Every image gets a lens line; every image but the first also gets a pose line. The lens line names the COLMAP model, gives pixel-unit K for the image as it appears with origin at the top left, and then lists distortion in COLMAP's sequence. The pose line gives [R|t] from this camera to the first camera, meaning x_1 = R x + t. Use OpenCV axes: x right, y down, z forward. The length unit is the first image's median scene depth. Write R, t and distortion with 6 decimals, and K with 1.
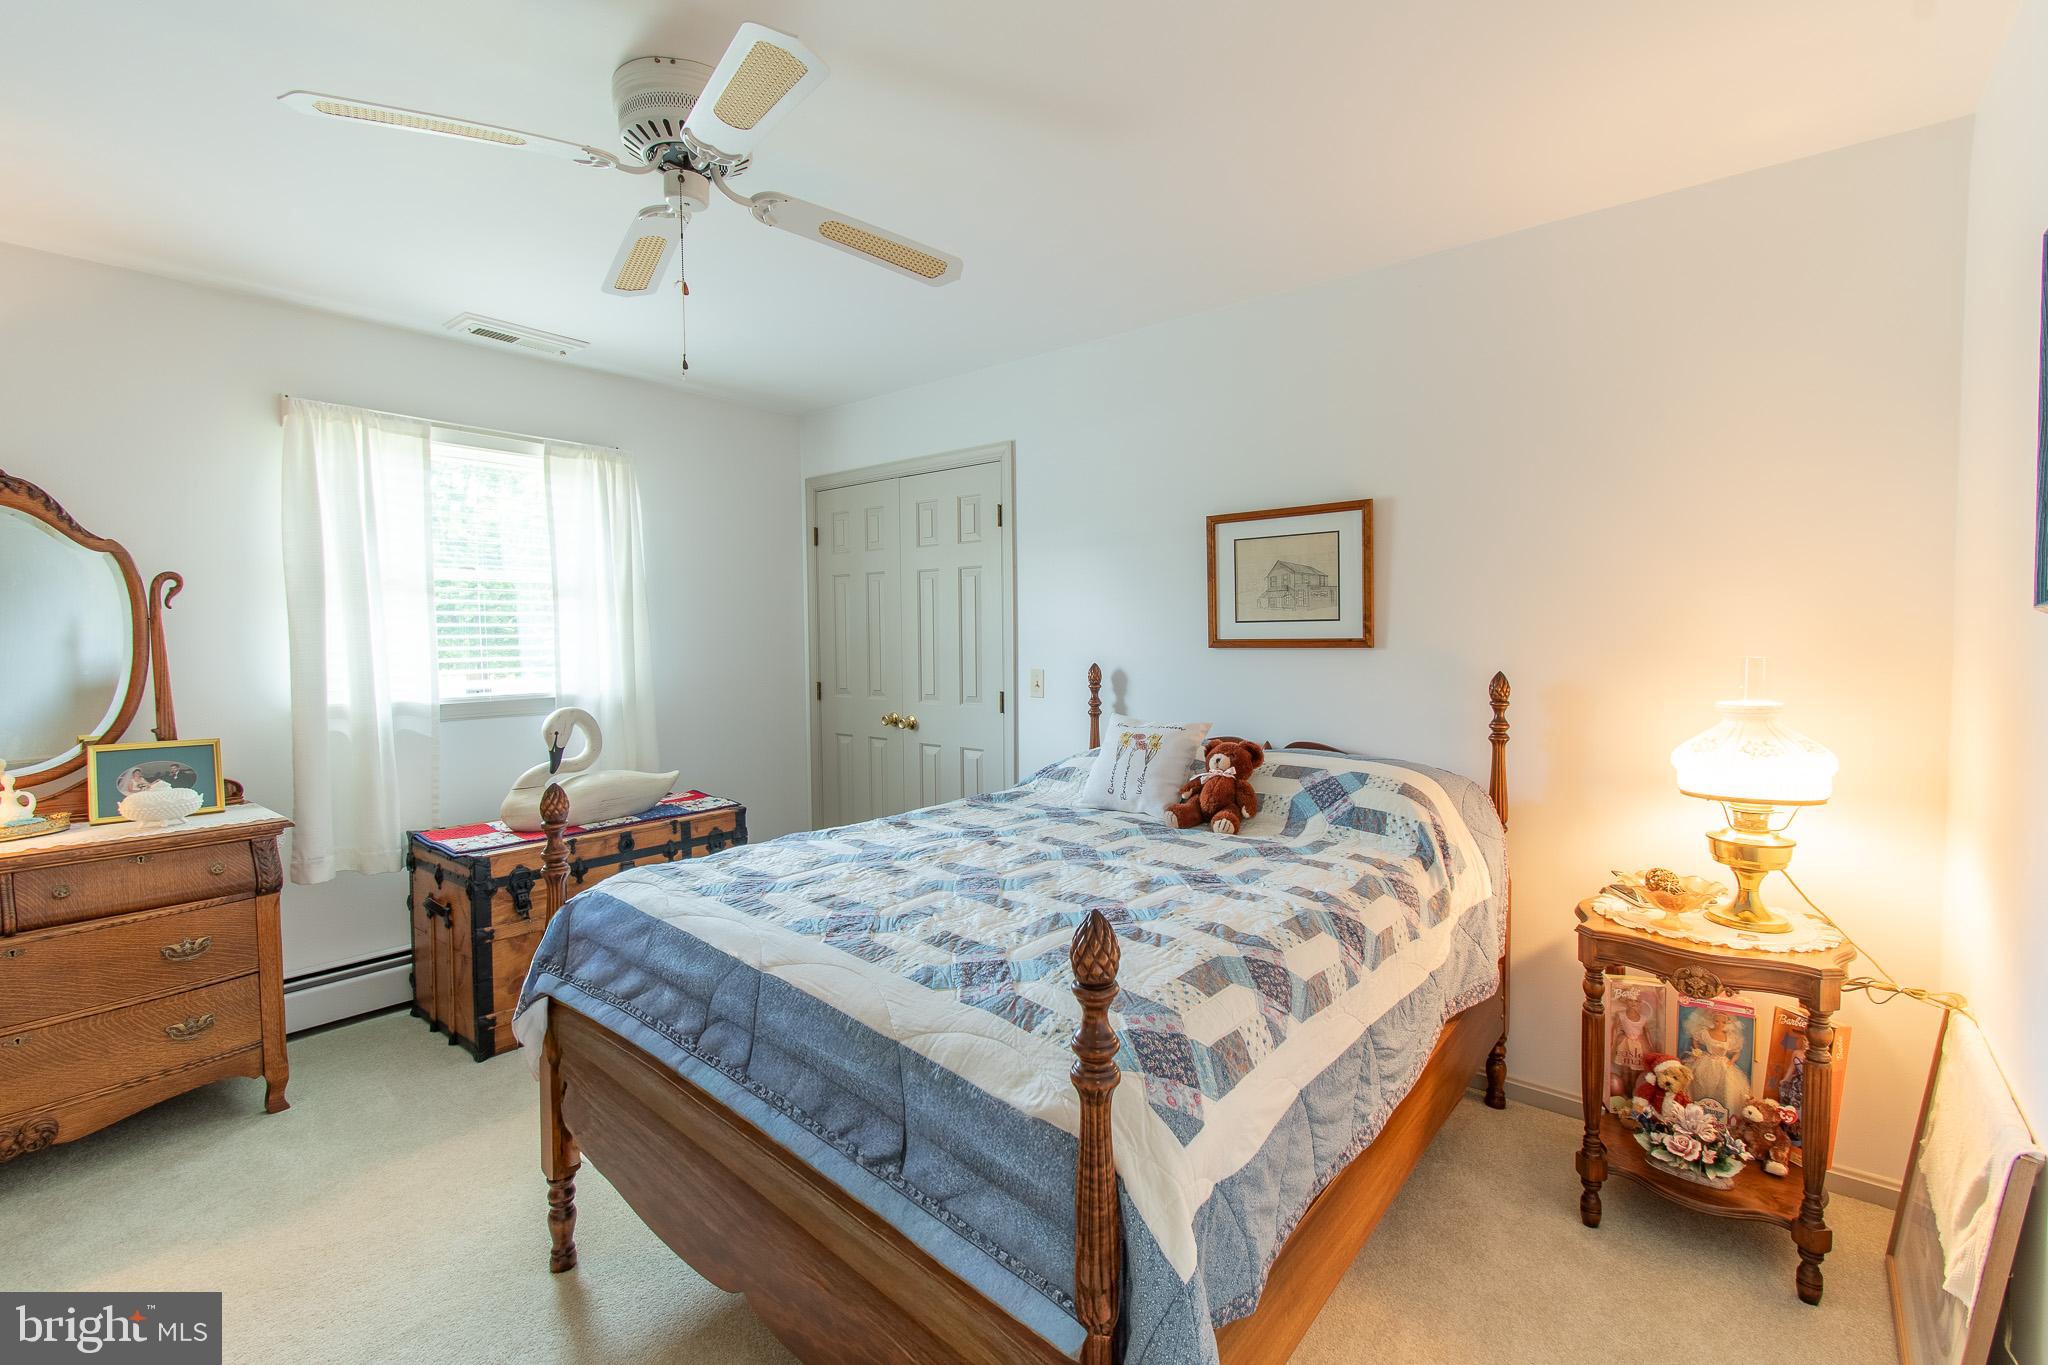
lens RADIAL K [[913.5, 0, 1029.5], [0, 913.5, 673.6], [0, 0, 1]] dist [0.000218, 0.000011]
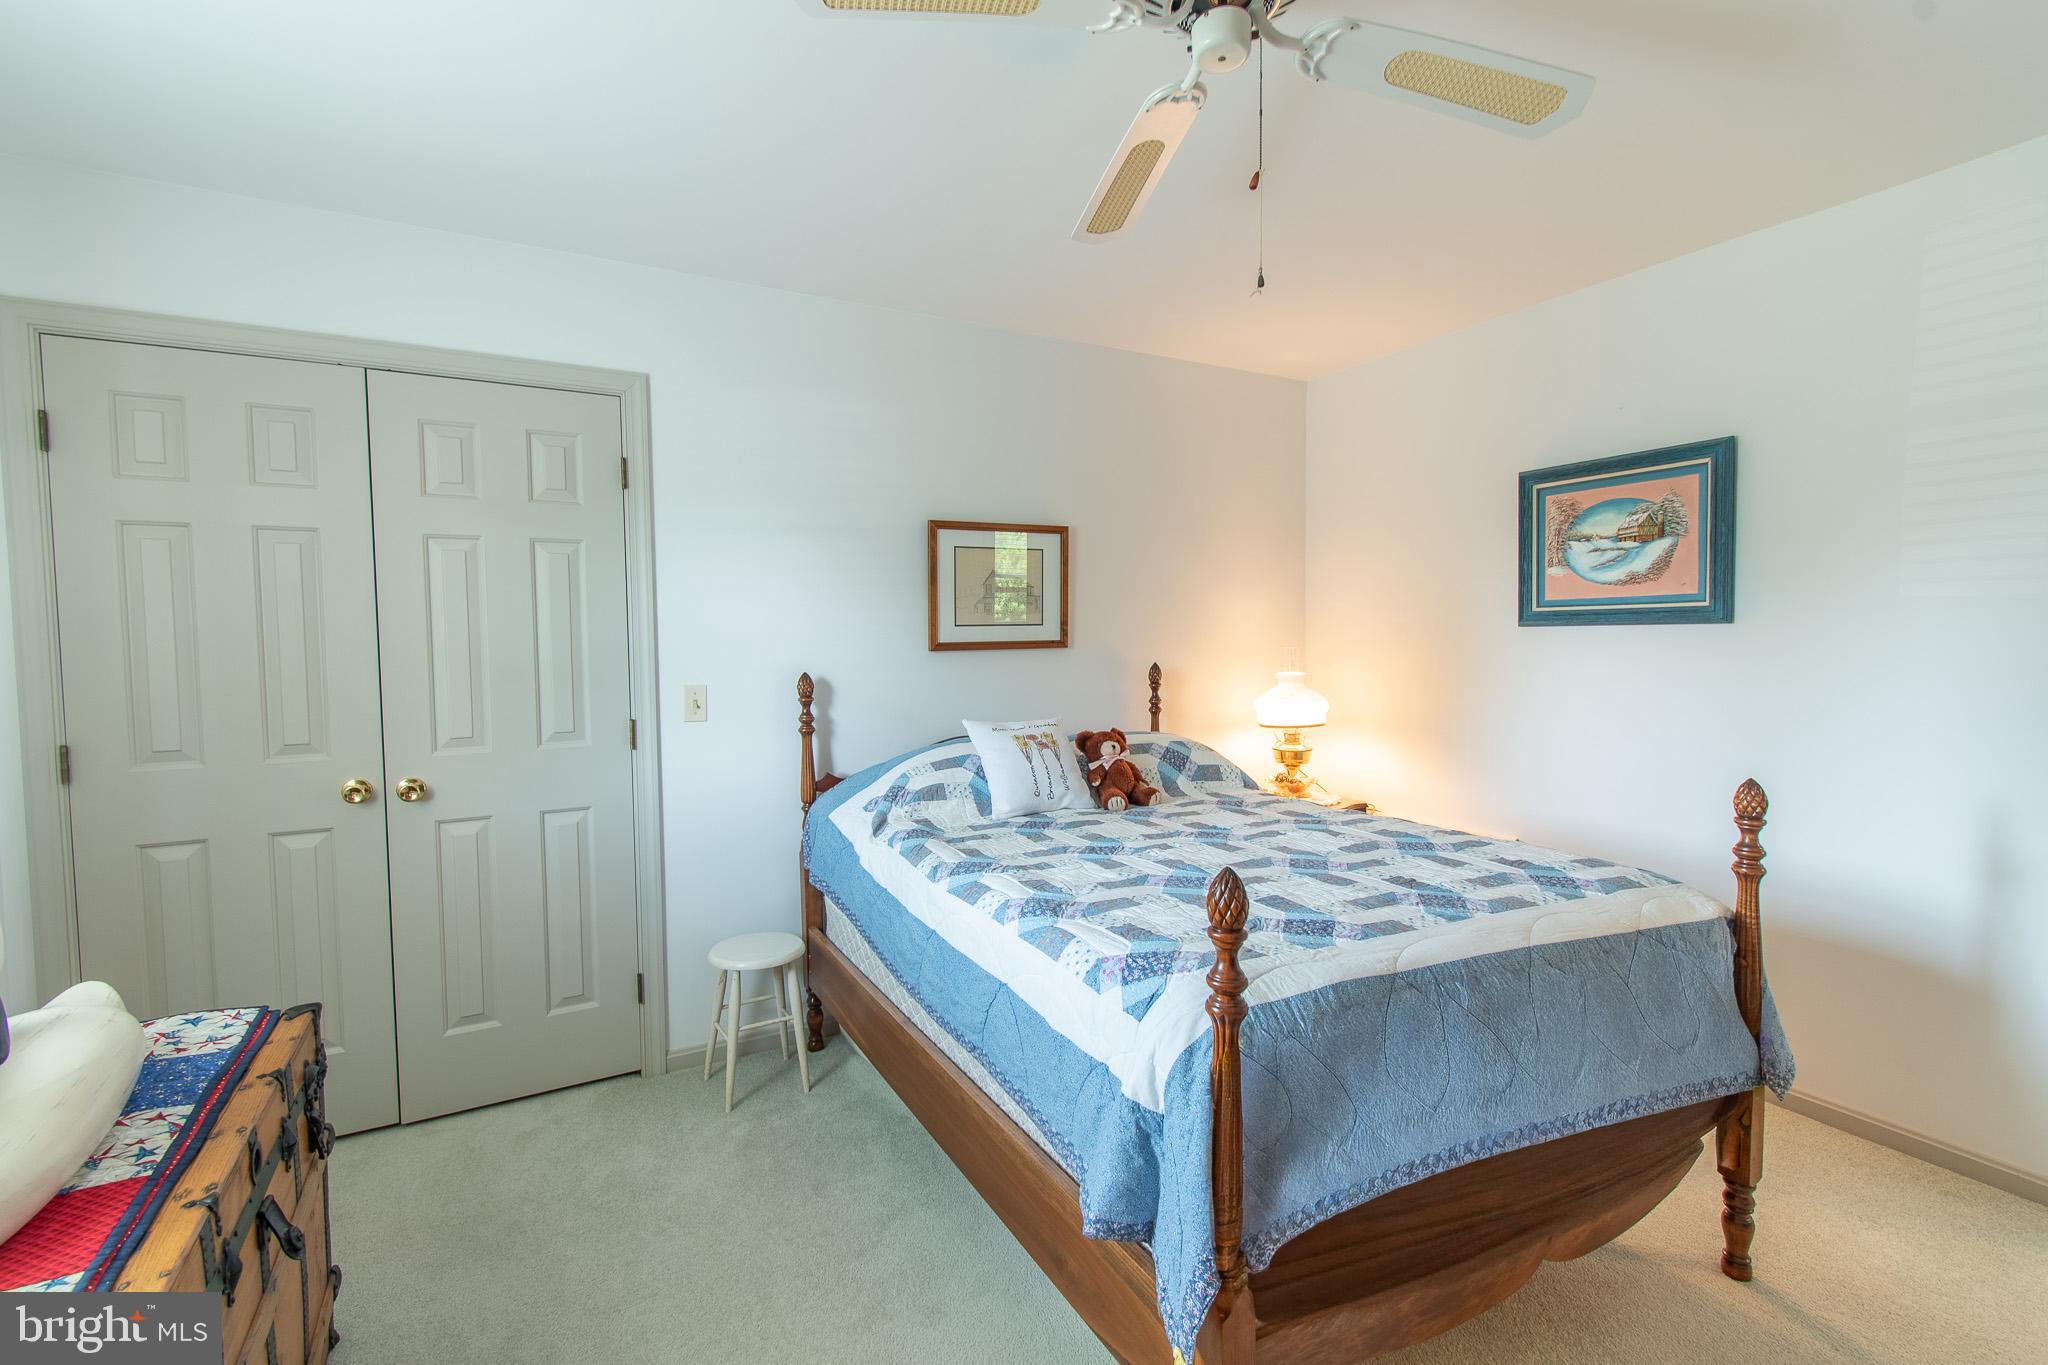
lens RADIAL K [[902.6, 0, 1024.0], [0, 902.6, 682.5], [0, 0, 1]] dist [-0.002259, -0.000153]
pose [[0.364841, -0.048475, 0.929807, -0.757272], [0.047301, 0.998319, 0.033486, -0.024279], [-0.929867, 0.031764, 0.366521, 0.593719]]
